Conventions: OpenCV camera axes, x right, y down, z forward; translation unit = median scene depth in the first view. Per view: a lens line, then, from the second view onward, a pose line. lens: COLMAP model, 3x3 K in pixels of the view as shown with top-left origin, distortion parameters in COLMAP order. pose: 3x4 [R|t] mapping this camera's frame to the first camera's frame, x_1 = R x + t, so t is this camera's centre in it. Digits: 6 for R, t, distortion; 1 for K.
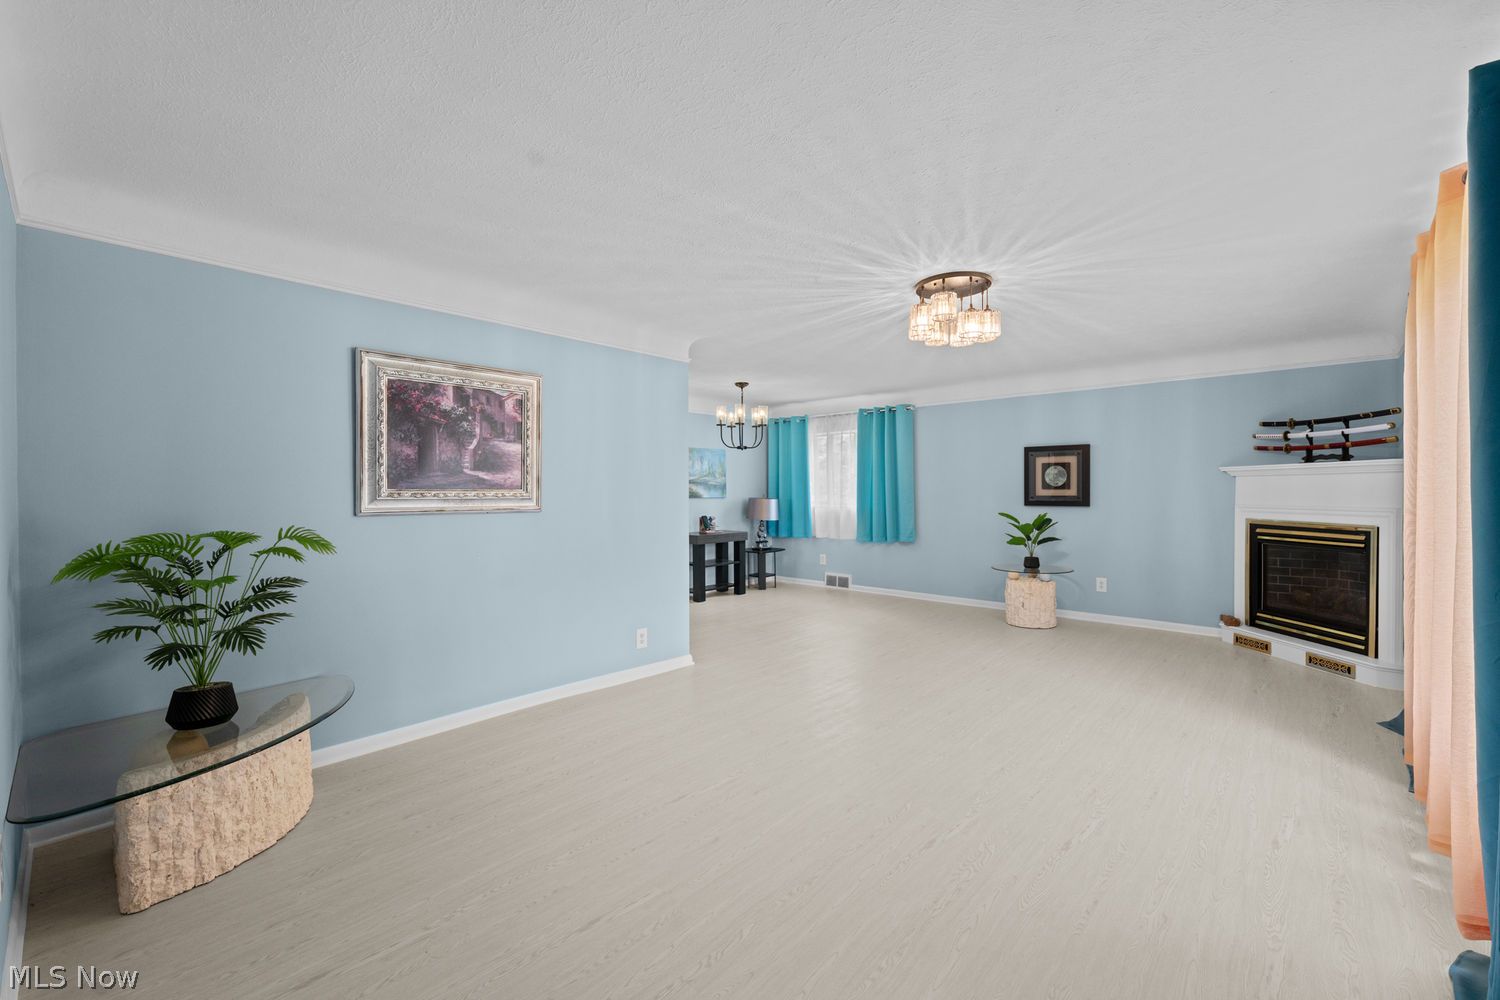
lens RADIAL K [[615.9, 0, 750.0], [0, 615.9, 500.0], [0, 0, 1]] dist [0.000329, 0.000017]
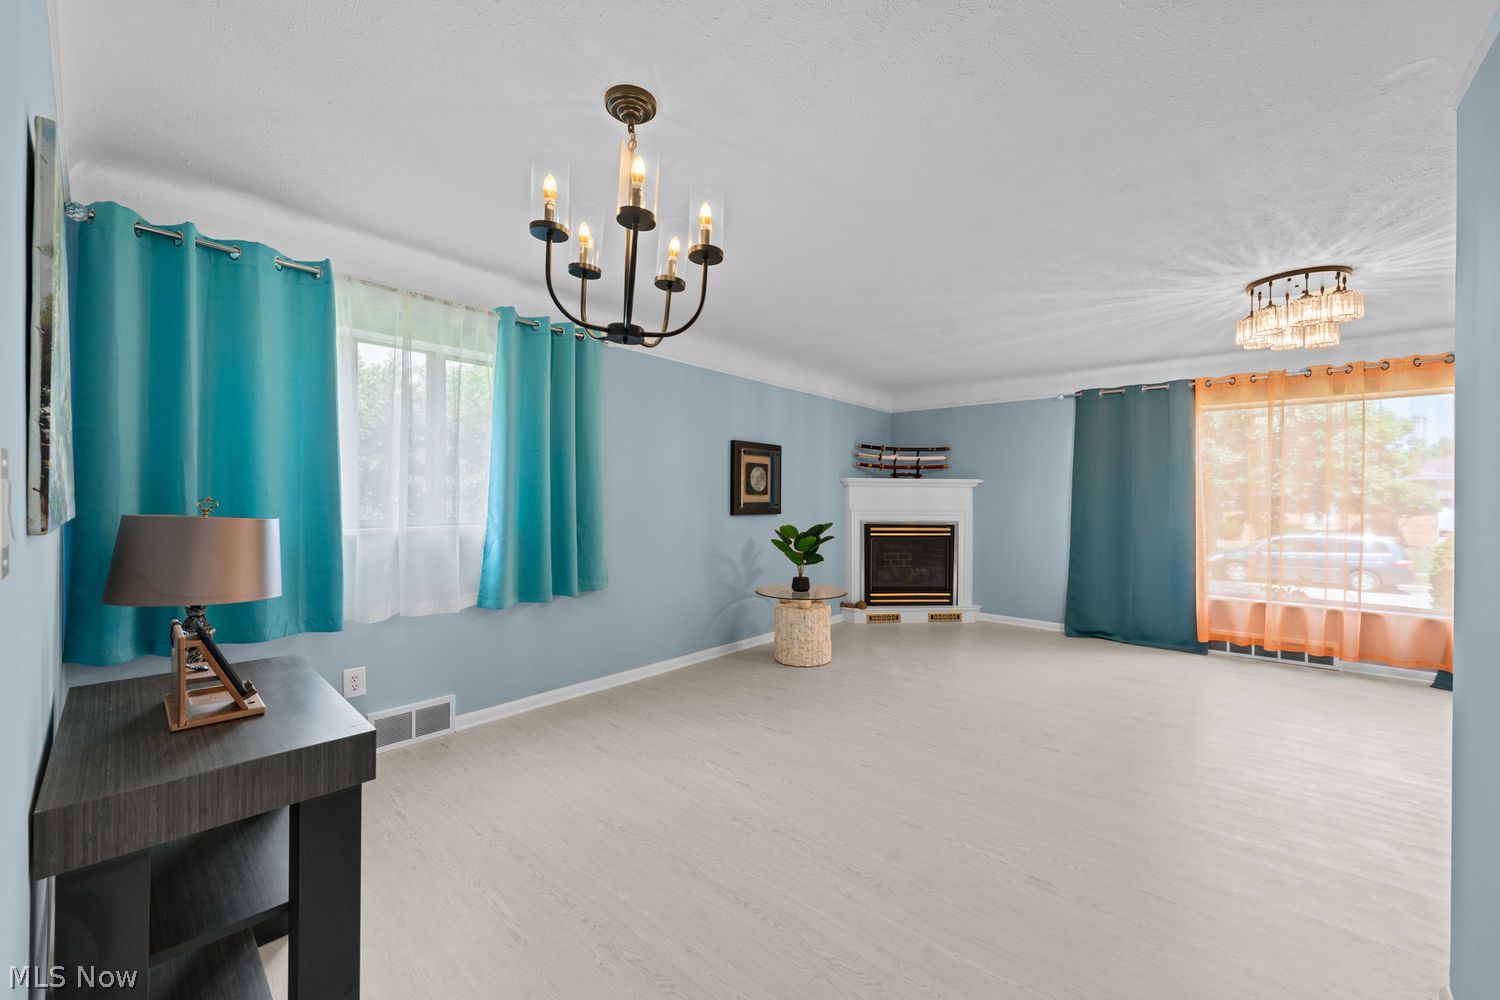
lens RADIAL K [[580.5, 0, 750.0], [0, 580.5, 500.0], [0, 0, 1]] dist [-0.000029, -0.000037]
pose [[-0.023402, -0.001415, 0.999725, -0.378800], [0.005592, 0.999983, 0.001546, -0.014549], [-0.999710, 0.005627, -0.023394, 1.310949]]
